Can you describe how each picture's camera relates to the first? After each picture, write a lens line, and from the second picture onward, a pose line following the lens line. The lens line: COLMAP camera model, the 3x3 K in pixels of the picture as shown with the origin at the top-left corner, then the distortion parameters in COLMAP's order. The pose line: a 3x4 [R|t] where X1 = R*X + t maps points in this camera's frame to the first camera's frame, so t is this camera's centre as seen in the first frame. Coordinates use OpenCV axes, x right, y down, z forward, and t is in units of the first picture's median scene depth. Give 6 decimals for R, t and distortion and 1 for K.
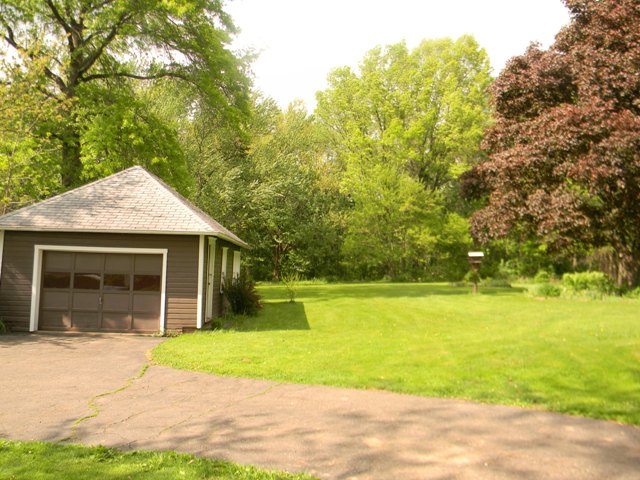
lens RADIAL K [[532.8, 0, 320.0], [0, 532.8, 240.0], [0, 0, 1]] dist [-0.007601, 0.001868]
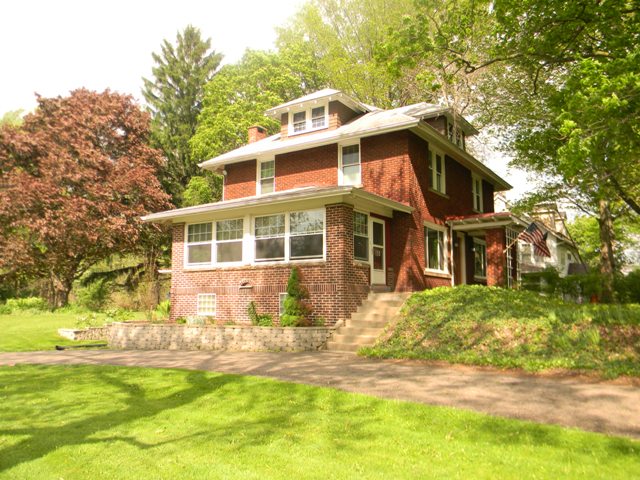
lens RADIAL K [[532.8, 0, 320.0], [0, 532.8, 240.0], [0, 0, 1]] dist [-0.007601, 0.001868]
pose [[0.567808, 0.074759, 0.819759, -0.201002], [-0.035084, 0.997160, -0.066636, -0.020808], [-0.822413, 0.009076, 0.568819, -0.380532]]
